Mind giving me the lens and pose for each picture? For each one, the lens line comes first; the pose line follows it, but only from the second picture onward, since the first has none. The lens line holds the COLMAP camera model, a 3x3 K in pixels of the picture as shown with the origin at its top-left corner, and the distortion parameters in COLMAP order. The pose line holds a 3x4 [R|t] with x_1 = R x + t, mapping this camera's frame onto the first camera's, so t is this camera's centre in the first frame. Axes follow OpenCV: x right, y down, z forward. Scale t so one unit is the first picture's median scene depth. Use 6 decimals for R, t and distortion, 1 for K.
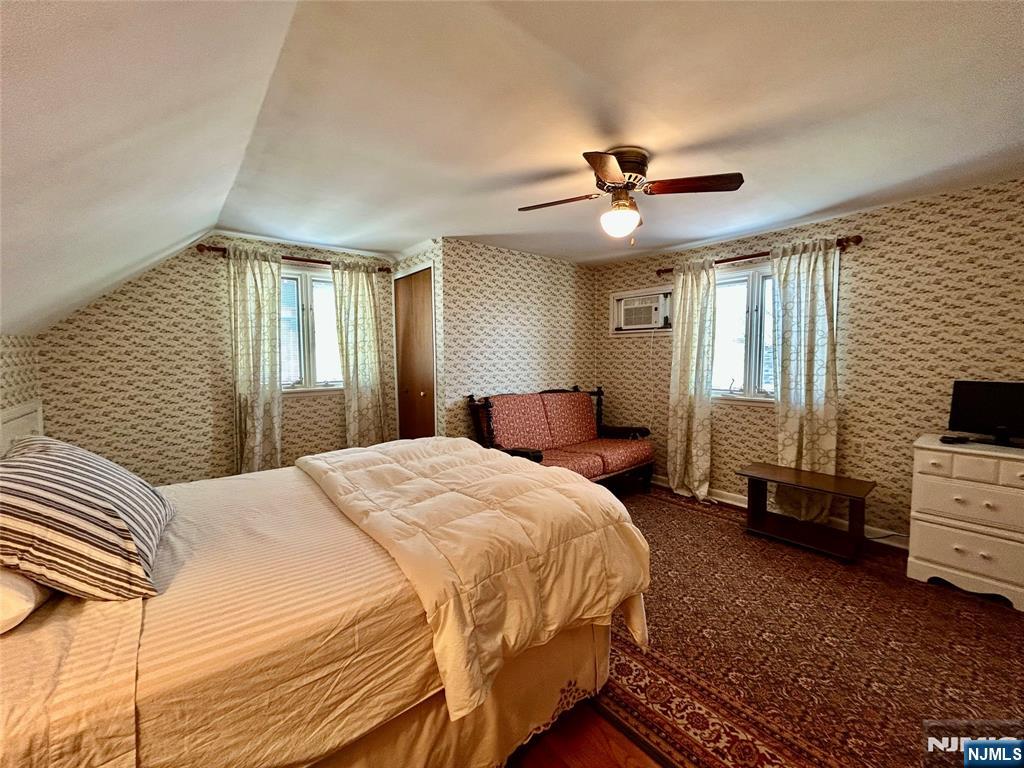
lens RADIAL K [[413.2, 0, 512.1], [0, 413.2, 383.0], [0, 0, 1]] dist [-0.000887, 0.000294]
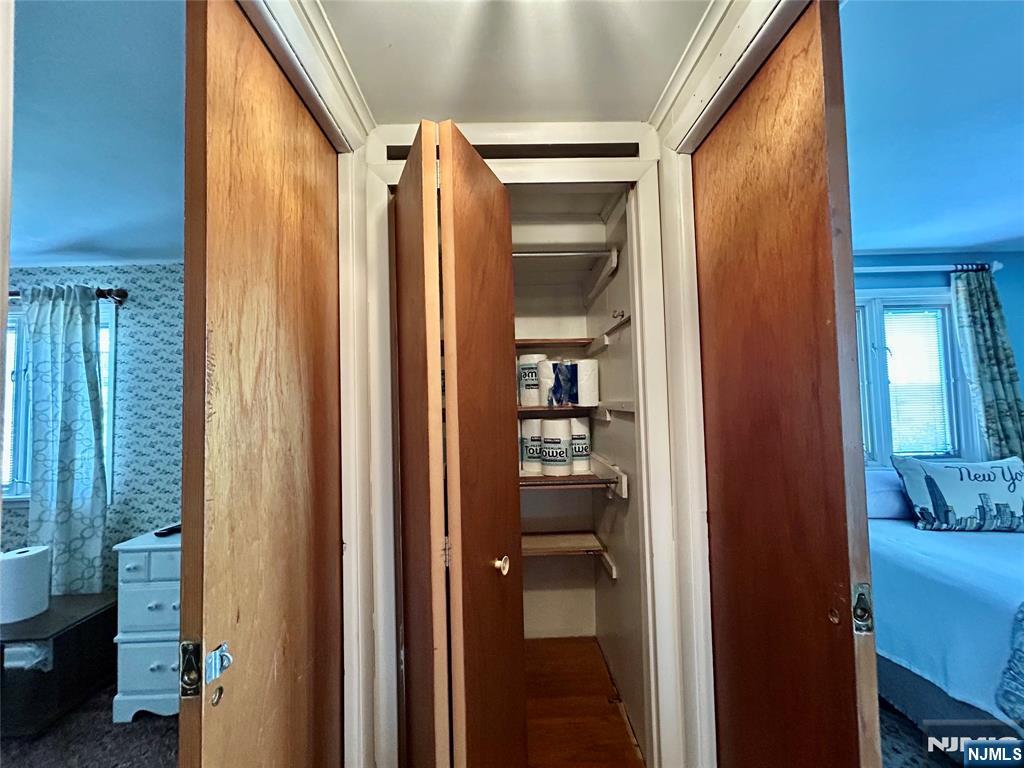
lens RADIAL K [[413.2, 0, 514.4], [0, 413.2, 390.0], [0, 0, 1]] dist [-0.000887, 0.000294]
pose [[0.612088, 0.023995, 0.790425, 0.635531], [0.073277, 0.993518, -0.086904, -0.021598], [-0.787387, 0.111113, 0.606363, -0.103318]]
